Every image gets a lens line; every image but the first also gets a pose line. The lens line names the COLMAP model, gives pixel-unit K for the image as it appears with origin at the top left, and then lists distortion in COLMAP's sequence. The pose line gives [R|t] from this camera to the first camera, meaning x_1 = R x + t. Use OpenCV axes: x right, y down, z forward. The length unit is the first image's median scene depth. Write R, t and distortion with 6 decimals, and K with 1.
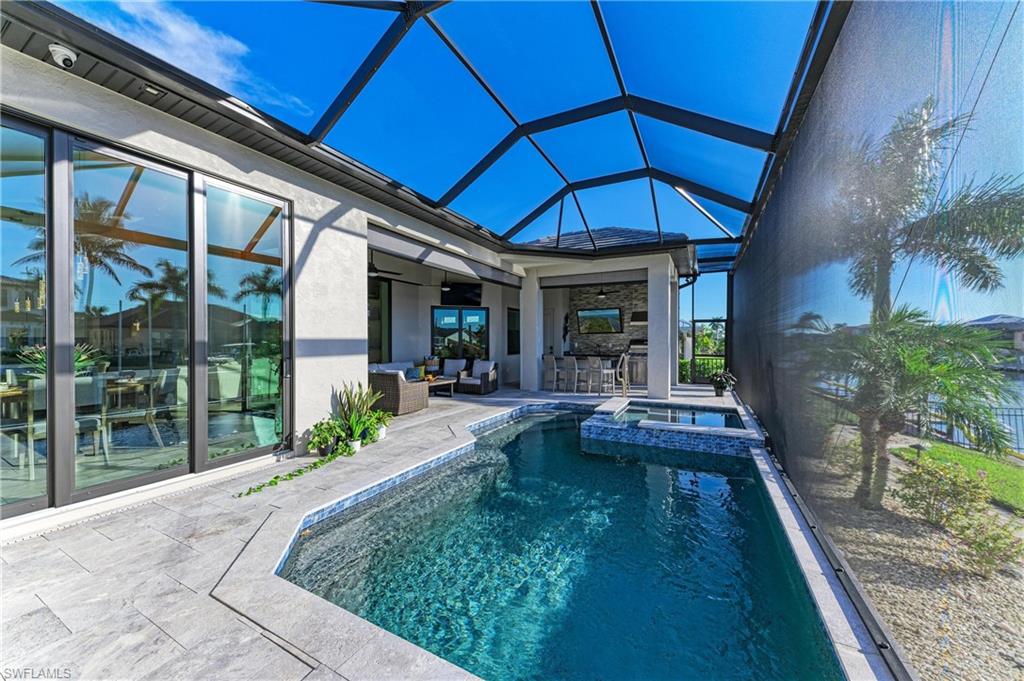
lens RADIAL K [[368.4, 0, 512.9], [0, 368.4, 344.7], [0, 0, 1]] dist [0.007913, 0.000024]
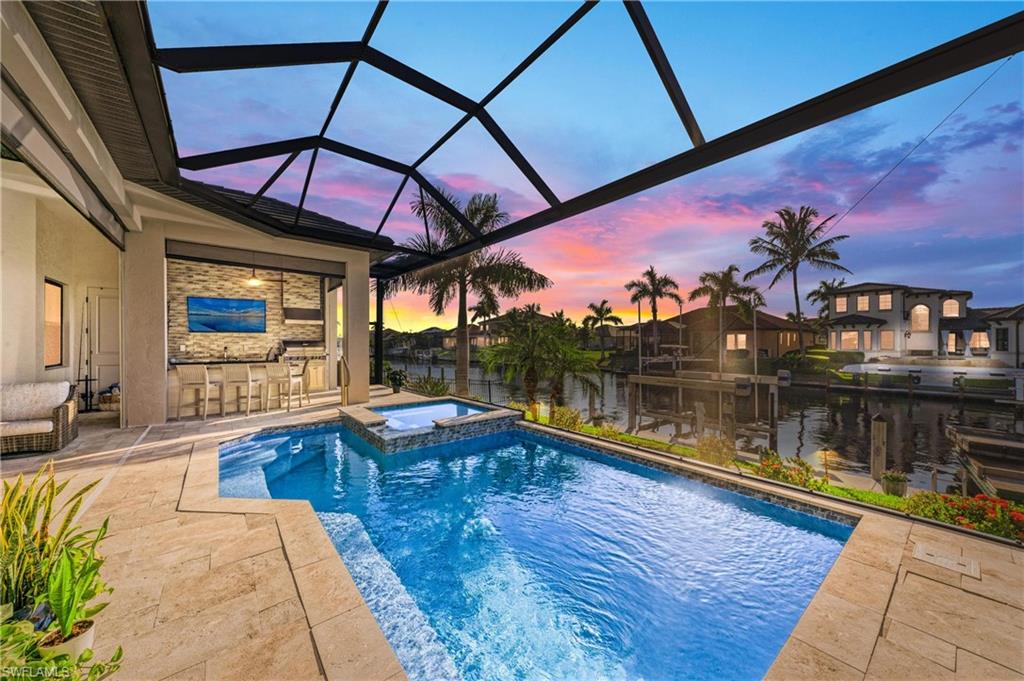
lens RADIAL K [[368.4, 0, 514.5], [0, 368.4, 339.1], [0, 0, 1]] dist [0.007913, 0.000024]
pose [[0.371356, 0.009706, 0.928440, -0.331048], [0.009720, 0.999850, -0.014341, -0.000822], [-0.928440, 0.014350, 0.371206, 0.274438]]
